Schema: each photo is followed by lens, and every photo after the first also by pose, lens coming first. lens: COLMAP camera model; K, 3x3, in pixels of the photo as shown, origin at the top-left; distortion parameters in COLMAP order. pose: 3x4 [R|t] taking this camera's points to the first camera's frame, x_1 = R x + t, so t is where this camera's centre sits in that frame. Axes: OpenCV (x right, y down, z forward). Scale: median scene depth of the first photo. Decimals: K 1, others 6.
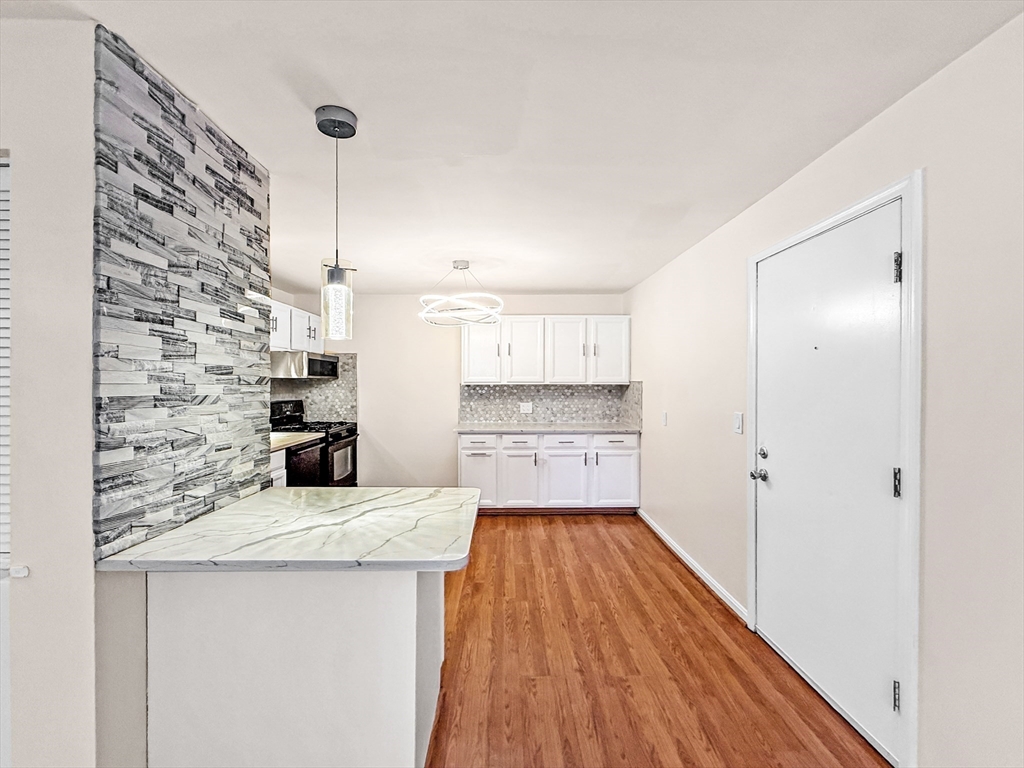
lens RADIAL K [[411.5, 0, 530.6], [0, 411.5, 385.8], [0, 0, 1]] dist [-0.000351, 0.000320]
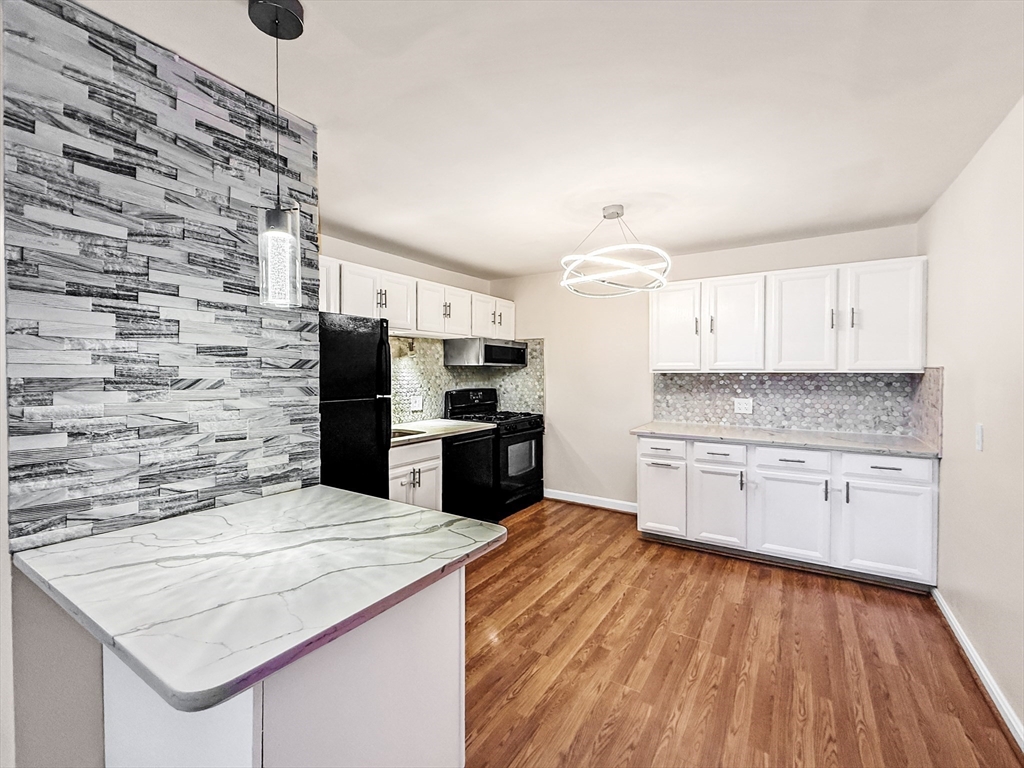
lens RADIAL K [[468.5, 0, 511.1], [0, 468.5, 379.6], [0, 0, 1]] dist [0.000809, 0.000095]
pose [[0.855819, 0.010547, -0.517167, 0.252061], [-0.005890, 0.999926, 0.010645, 0.007428], [0.517241, -0.006064, 0.855818, 0.368927]]
